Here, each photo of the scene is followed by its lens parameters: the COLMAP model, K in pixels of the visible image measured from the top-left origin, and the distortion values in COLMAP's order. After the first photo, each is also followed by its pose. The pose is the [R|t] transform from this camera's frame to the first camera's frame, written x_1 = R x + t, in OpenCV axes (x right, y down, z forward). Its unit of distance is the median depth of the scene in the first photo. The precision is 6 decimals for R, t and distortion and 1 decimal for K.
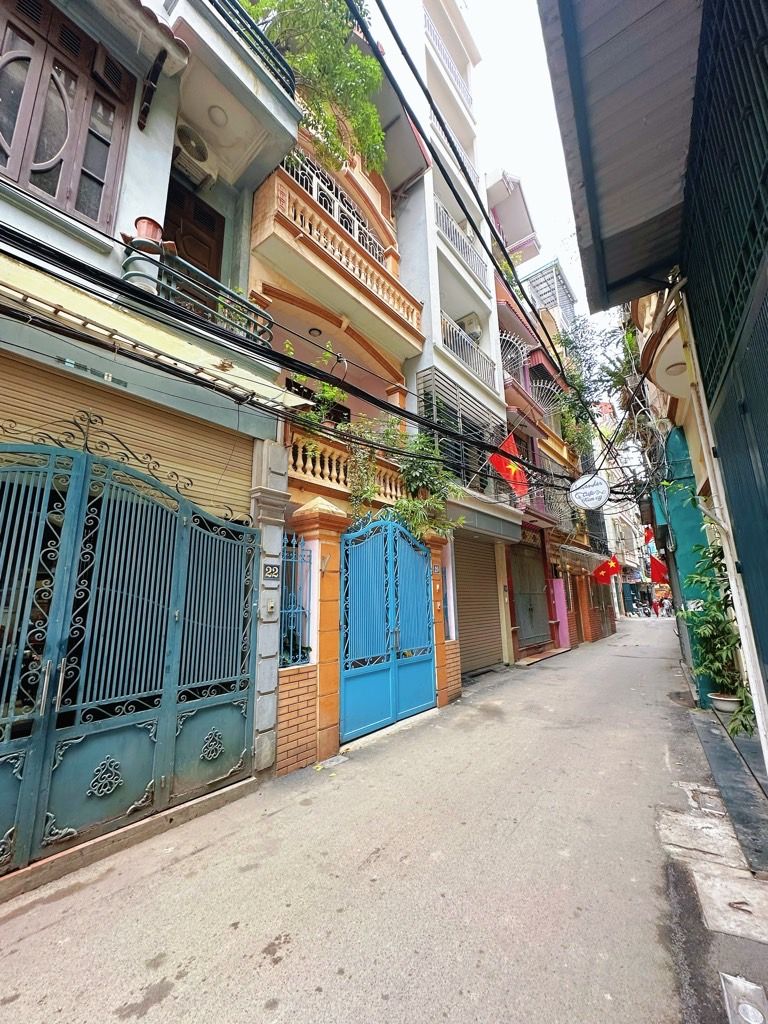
lens RADIAL K [[406.8, 0, 384.0], [0, 406.8, 512.0], [0, 0, 1]] dist [-0.000898, 0.000110]
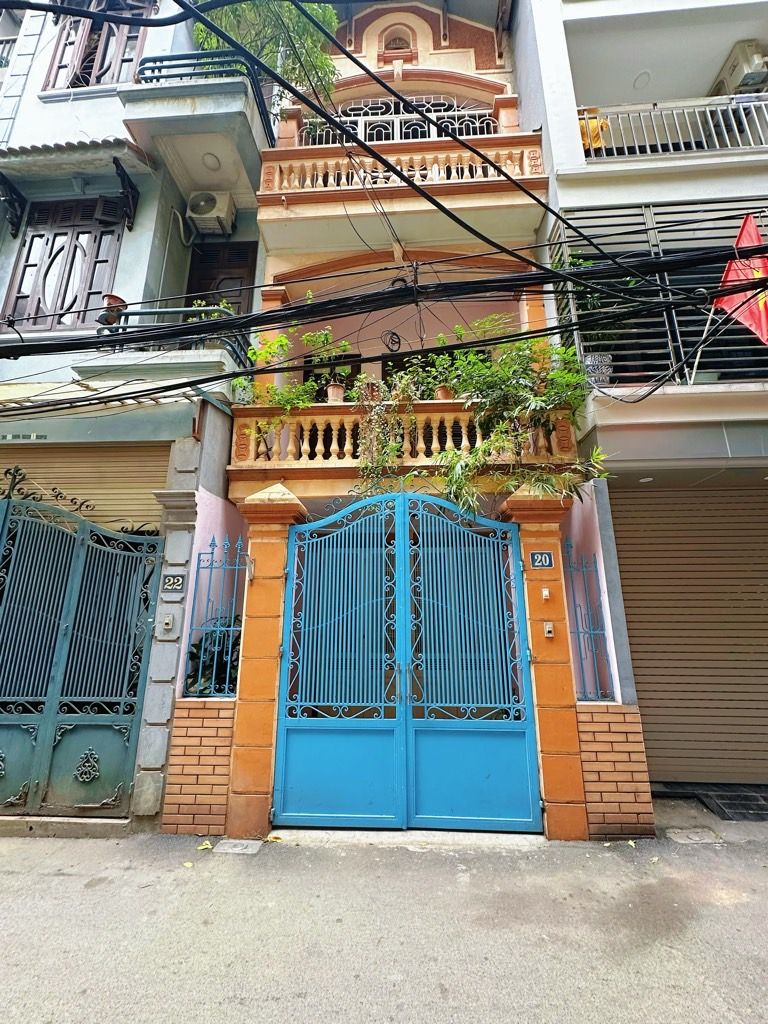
lens RADIAL K [[406.8, 0, 384.0], [0, 406.8, 512.0], [0, 0, 1]] dist [-0.000898, 0.000110]
pose [[0.582218, -0.180031, -0.792850, 0.721162], [0.164372, 0.981103, -0.102073, 0.163149], [0.796244, -0.070894, 0.600807, 0.855830]]
